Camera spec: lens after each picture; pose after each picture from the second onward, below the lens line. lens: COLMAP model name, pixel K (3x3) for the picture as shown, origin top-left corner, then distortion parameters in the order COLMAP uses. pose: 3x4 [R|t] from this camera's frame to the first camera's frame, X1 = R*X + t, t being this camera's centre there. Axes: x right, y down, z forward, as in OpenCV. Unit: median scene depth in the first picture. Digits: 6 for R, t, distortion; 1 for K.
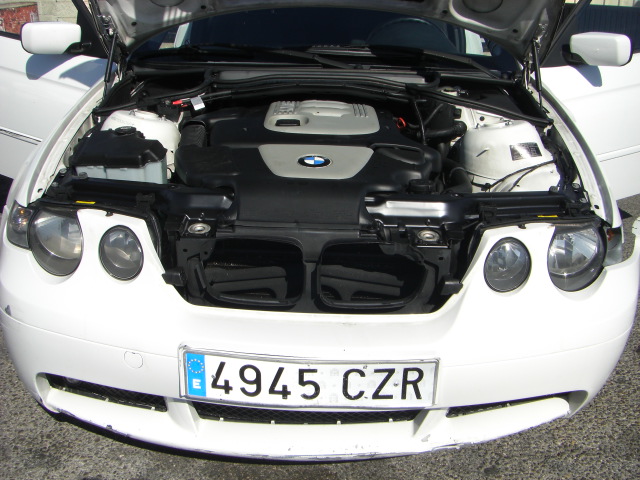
lens RADIAL K [[714.4, 0, 319.1], [0, 714.4, 239.8], [0, 0, 1]] dist [-0.139527, 0.000000]
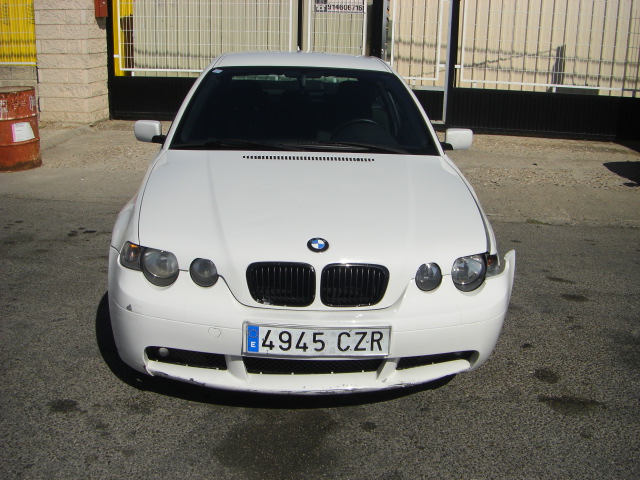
lens RADIAL K [[714.4, 0, 319.2], [0, 714.4, 241.2], [0, 0, 1]] dist [-0.139527, 0.000000]
pose [[0.996322, -0.004701, 0.085555, -0.154862], [0.012687, 0.995581, -0.093047, 0.112348], [-0.084739, 0.093790, 0.991979, -0.738541]]
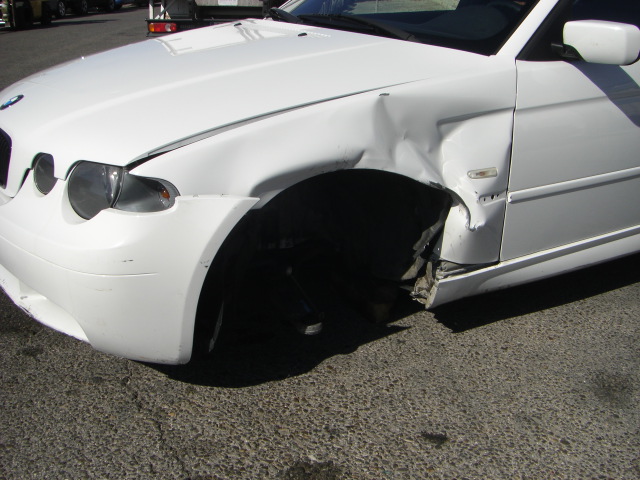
lens RADIAL K [[714.4, 0, 322.3], [0, 714.4, 239.2], [0, 0, 1]] dist [-0.139527, 0.000000]
pose [[0.556378, 0.296850, -0.776095, 1.458595], [-0.317206, 0.939151, 0.131815, -0.156476], [0.768000, 0.172843, 0.616685, 0.660963]]
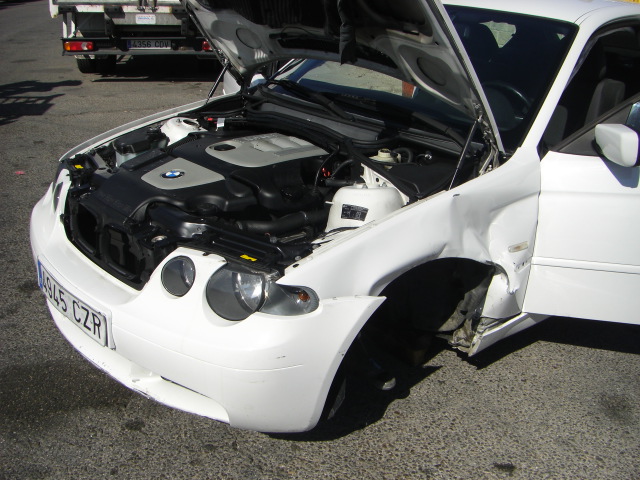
lens RADIAL K [[714.4, 0, 314.9], [0, 714.4, 241.5], [0, 0, 1]] dist [-0.139527, 0.000000]
pose [[0.693725, 0.282635, -0.662467, 1.306800], [-0.289182, 0.951695, 0.103204, -0.236480], [0.659636, 0.119978, 0.741947, 0.179855]]
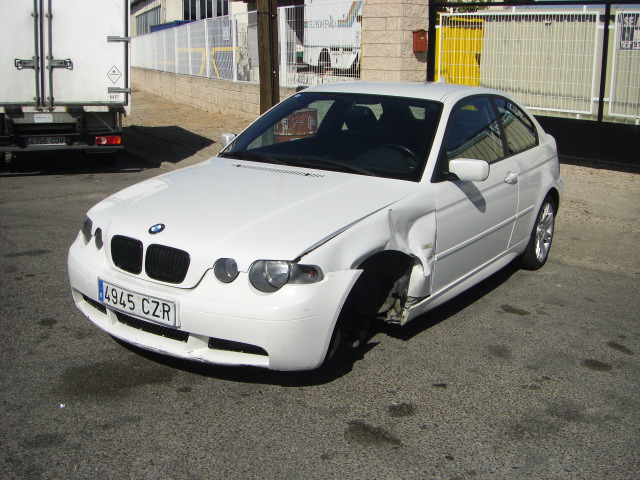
lens RADIAL K [[714.4, 0, 319.4], [0, 714.4, 259.9], [0, 0, 1]] dist [-0.139527, 0.000000]
pose [[0.846685, 0.153302, -0.509531, 1.511099], [-0.210282, 0.976049, -0.055762, 0.068876], [0.488779, 0.154358, 0.858643, -0.603110]]
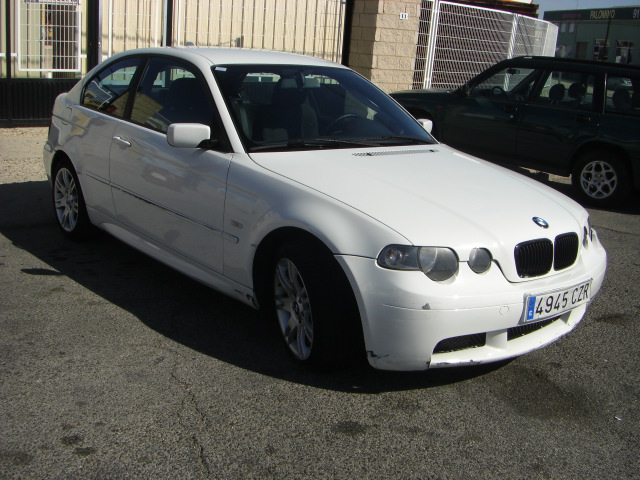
lens RADIAL K [[714.4, 0, 314.4], [0, 714.4, 240.5], [0, 0, 1]] dist [-0.139527, 0.000000]
pose [[0.750883, -0.140806, 0.645251, -1.830011], [0.193842, 0.980965, -0.011510, -0.091356], [-0.631348, 0.133719, 0.763884, -0.159809]]
